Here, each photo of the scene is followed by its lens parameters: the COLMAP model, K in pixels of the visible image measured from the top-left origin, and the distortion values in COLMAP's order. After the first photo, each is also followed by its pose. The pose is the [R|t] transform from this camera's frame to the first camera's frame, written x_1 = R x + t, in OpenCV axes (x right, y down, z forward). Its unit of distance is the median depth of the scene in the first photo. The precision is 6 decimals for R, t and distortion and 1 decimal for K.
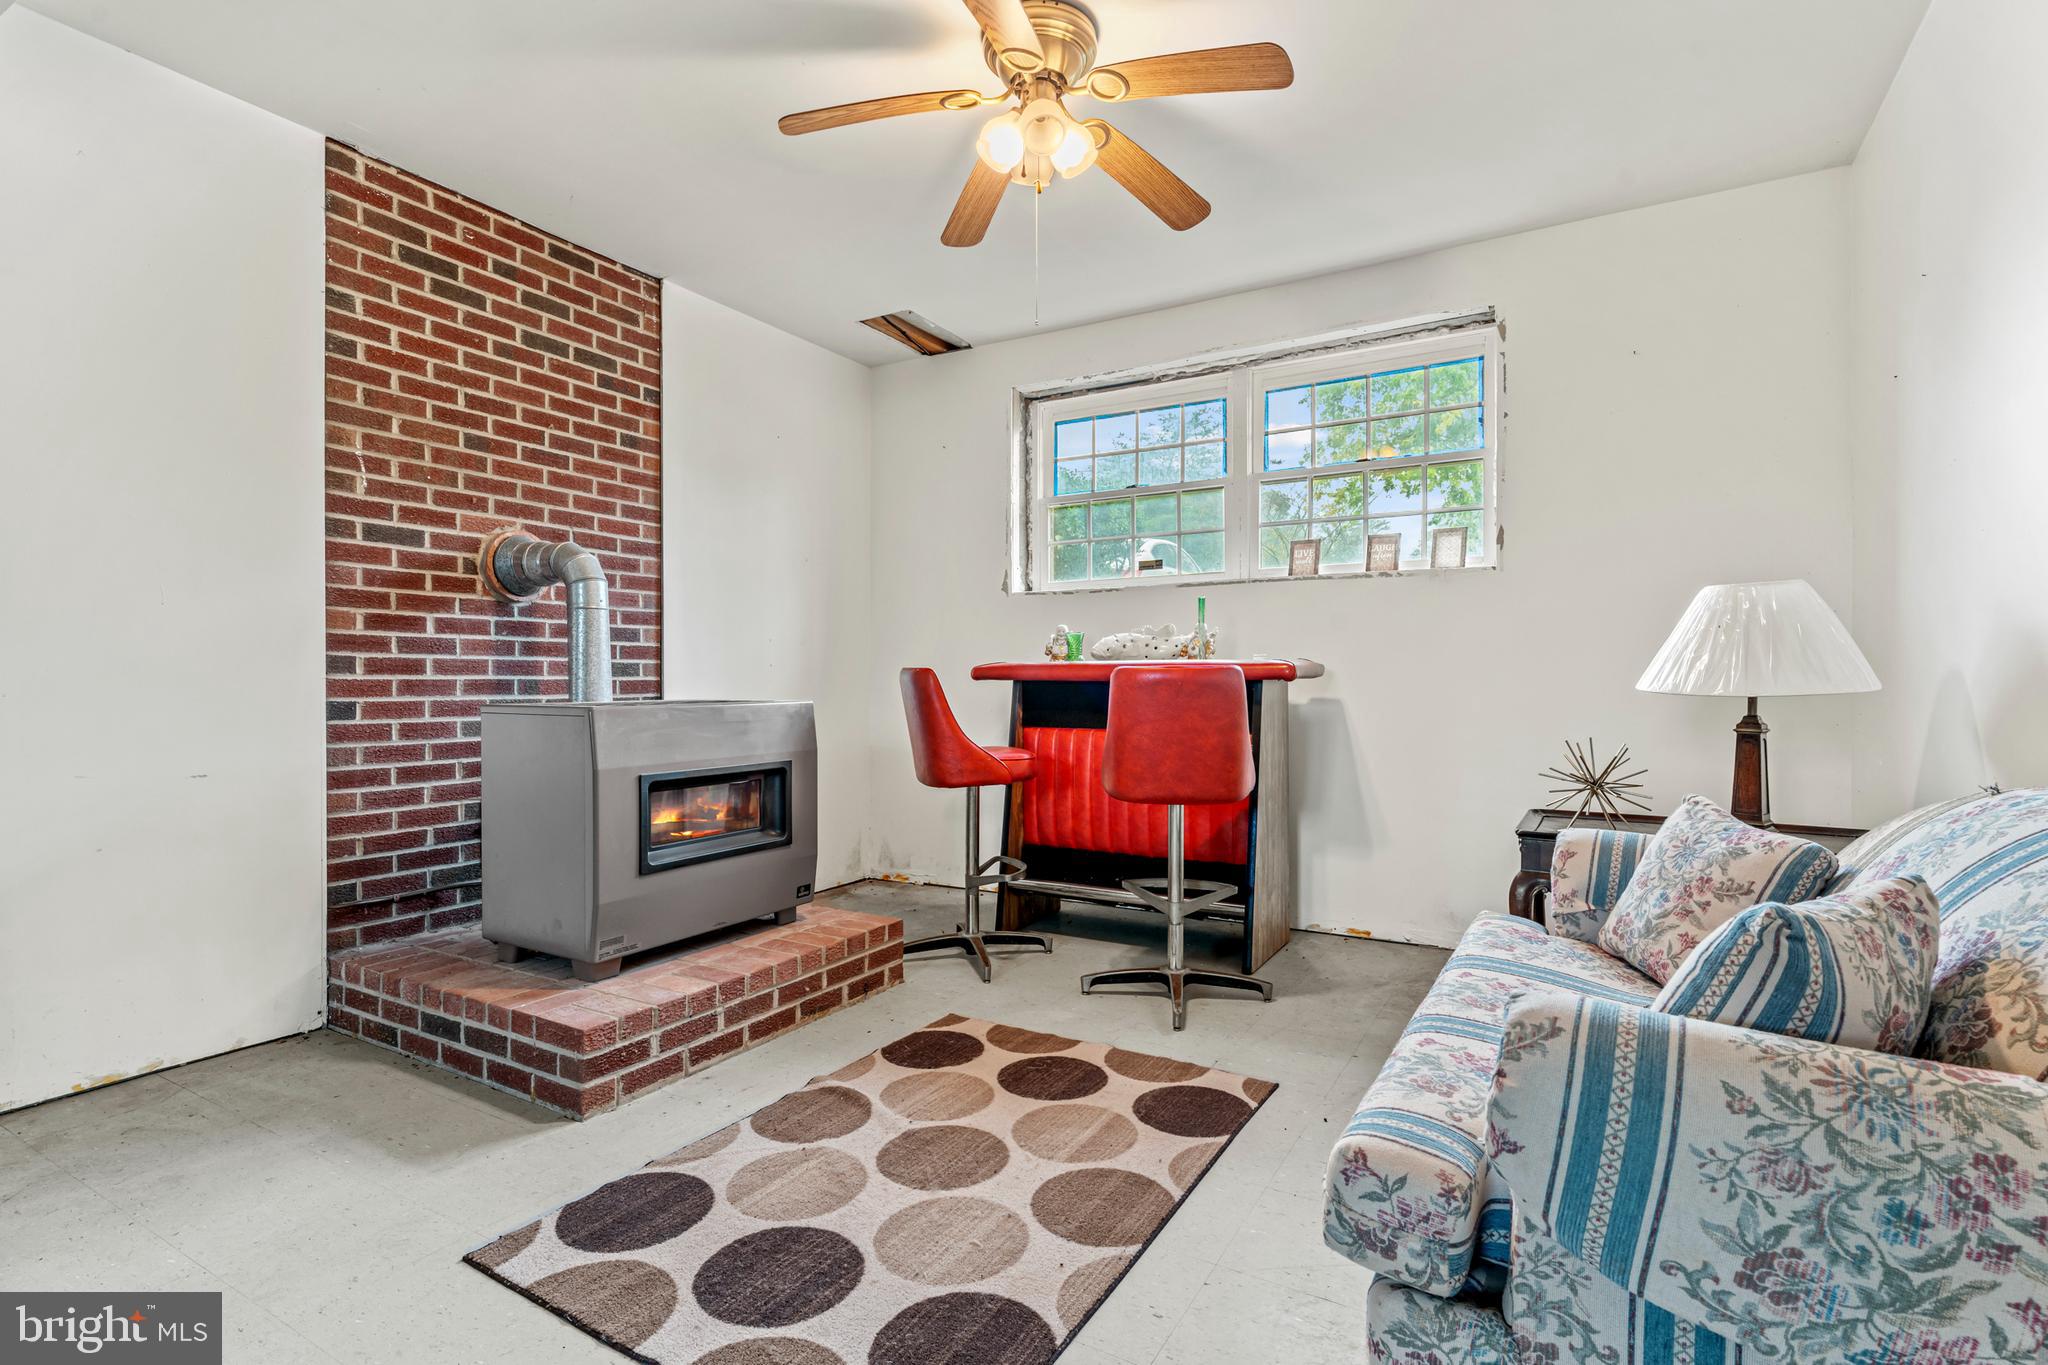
lens RADIAL K [[983.9, 0, 1016.8], [0, 983.9, 686.3], [0, 0, 1]] dist [-0.004055, -0.000329]
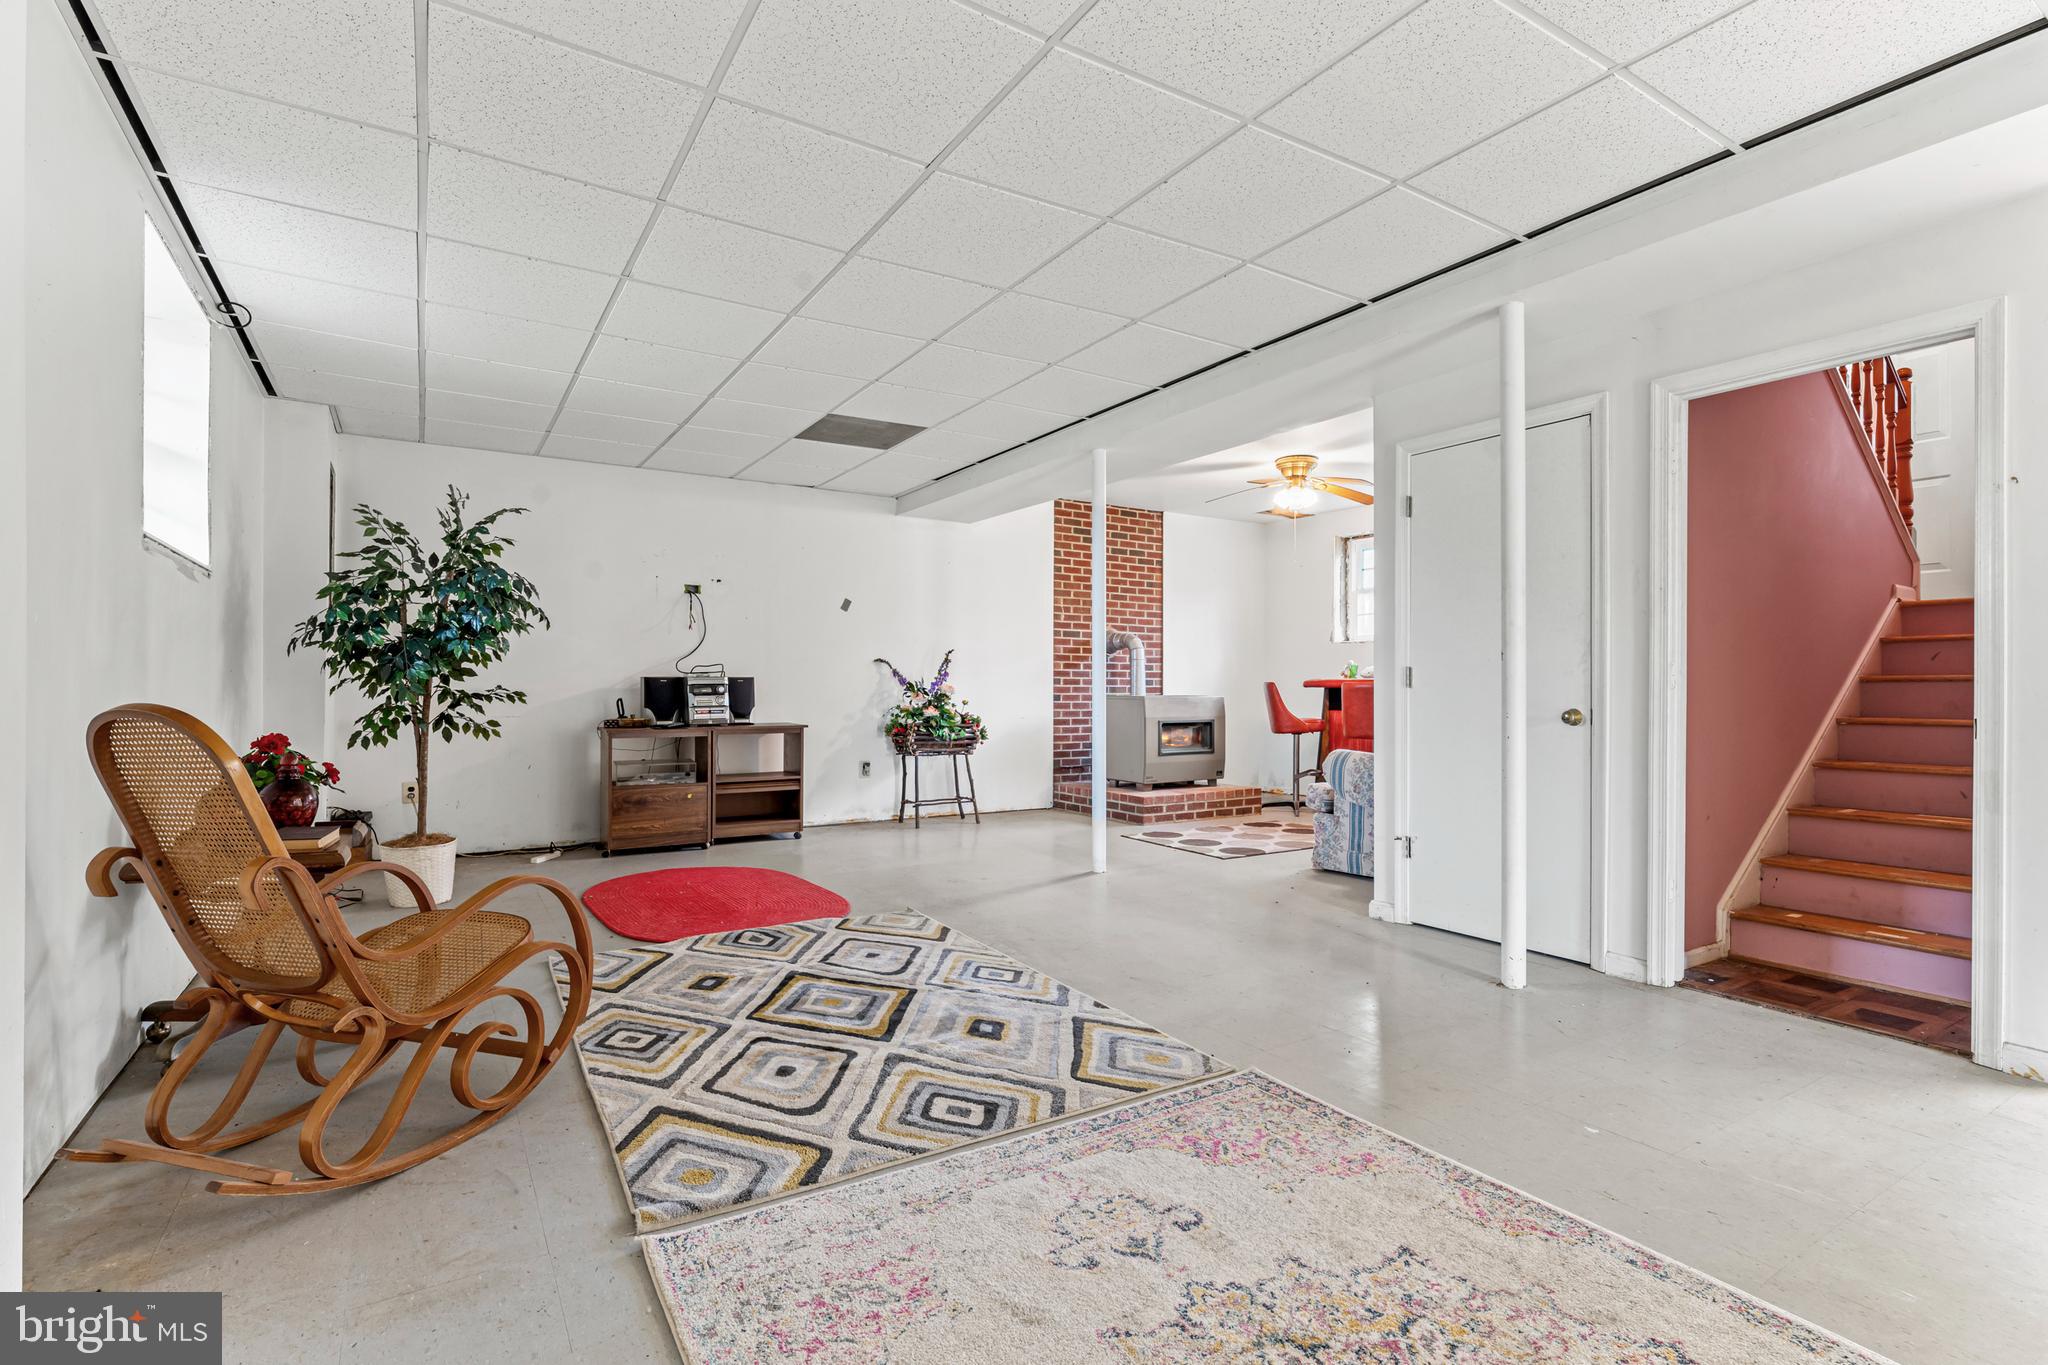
lens RADIAL K [[913.4, 0, 1041.9], [0, 913.4, 686.8], [0, 0, 1]] dist [-0.001257, -0.001057]
pose [[0.898100, 0.002799, -0.439782, 0.411293], [-0.004966, 0.999981, -0.003777, 0.003500], [0.439763, 0.005576, 0.898097, -1.320685]]
